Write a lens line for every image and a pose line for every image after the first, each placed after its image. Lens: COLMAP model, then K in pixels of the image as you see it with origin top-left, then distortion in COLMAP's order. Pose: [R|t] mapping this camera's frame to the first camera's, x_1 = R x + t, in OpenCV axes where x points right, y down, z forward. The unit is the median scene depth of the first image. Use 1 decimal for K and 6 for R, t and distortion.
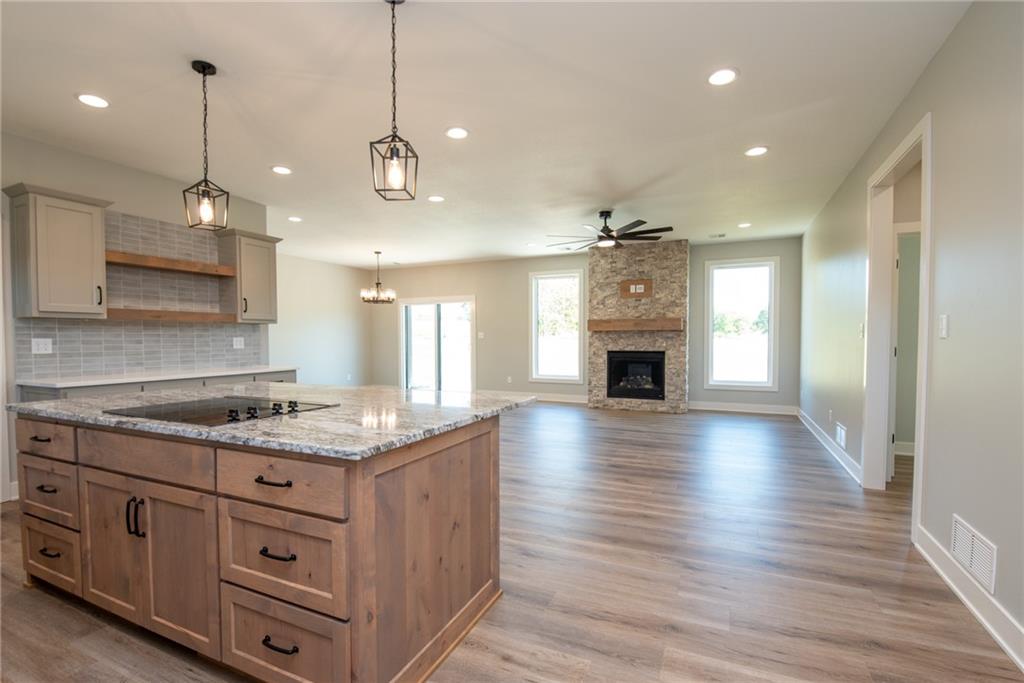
lens RADIAL K [[469.6, 0, 517.4], [0, 469.6, 352.6], [0, 0, 1]] dist [0.002114, -0.007523]
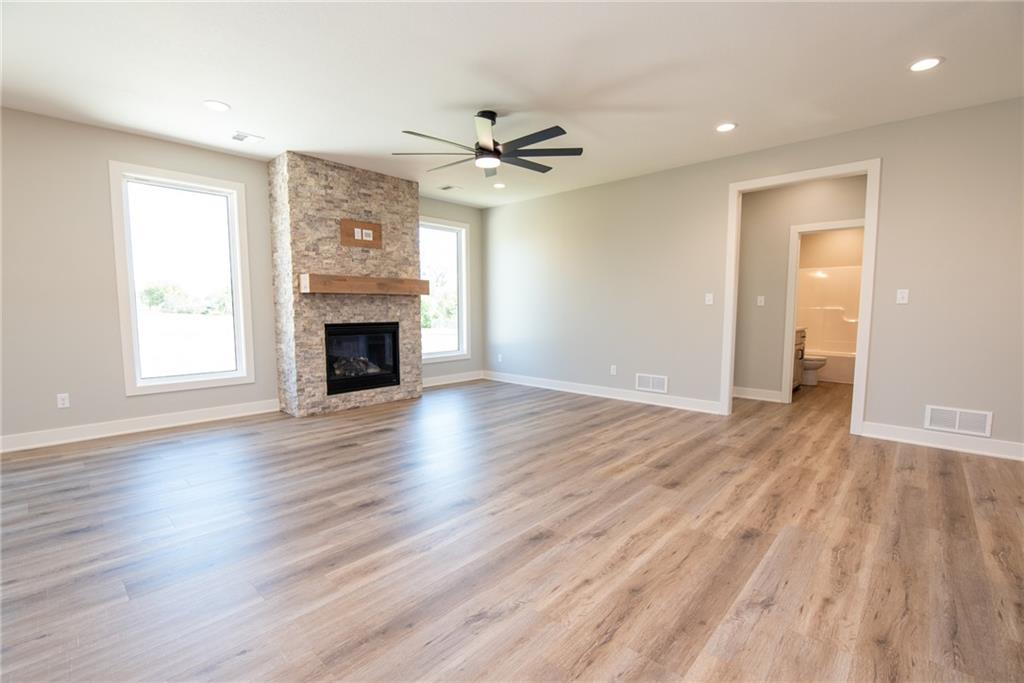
lens RADIAL K [[449.2, 0, 515.3], [0, 449.2, 348.2], [0, 0, 1]] dist [-0.003316, -0.009828]
pose [[0.312894, -0.082058, 0.946237, -0.330958], [0.029173, 0.996621, 0.076781, -0.011469], [-0.949340, 0.003581, 0.314231, 0.584899]]
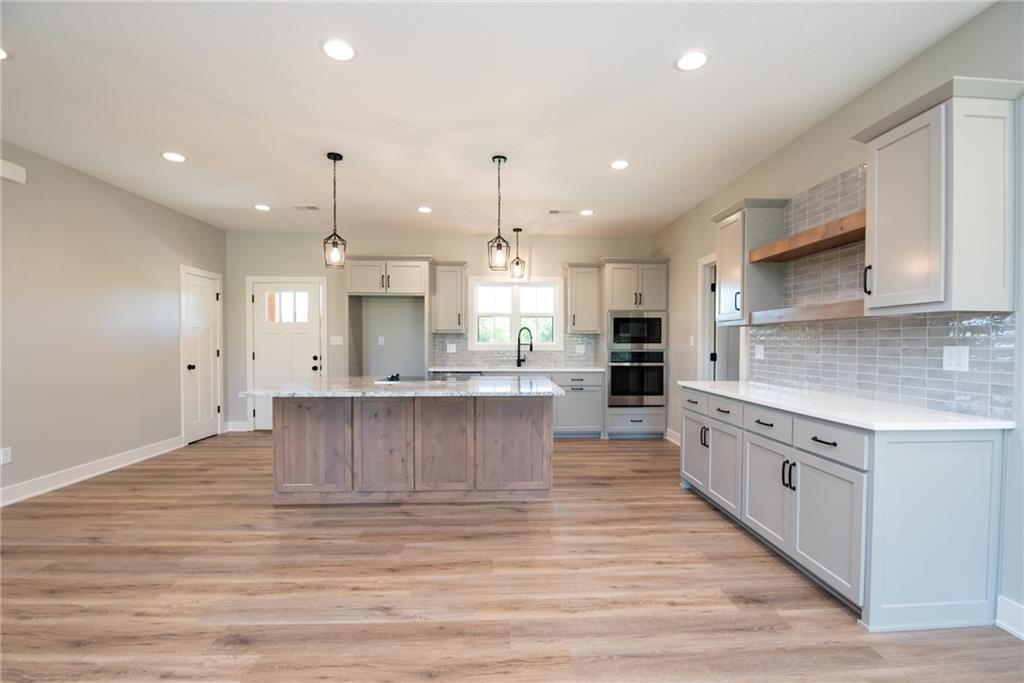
lens RADIAL K [[449.2, 0, 515.3], [0, 449.2, 348.2], [0, 0, 1]] dist [-0.003316, -0.009828]
pose [[-0.893396, 0.006463, -0.449224, -0.027684], [-0.015604, 0.998847, 0.045403, -0.029382], [0.449000, 0.047572, -0.892265, 0.808040]]
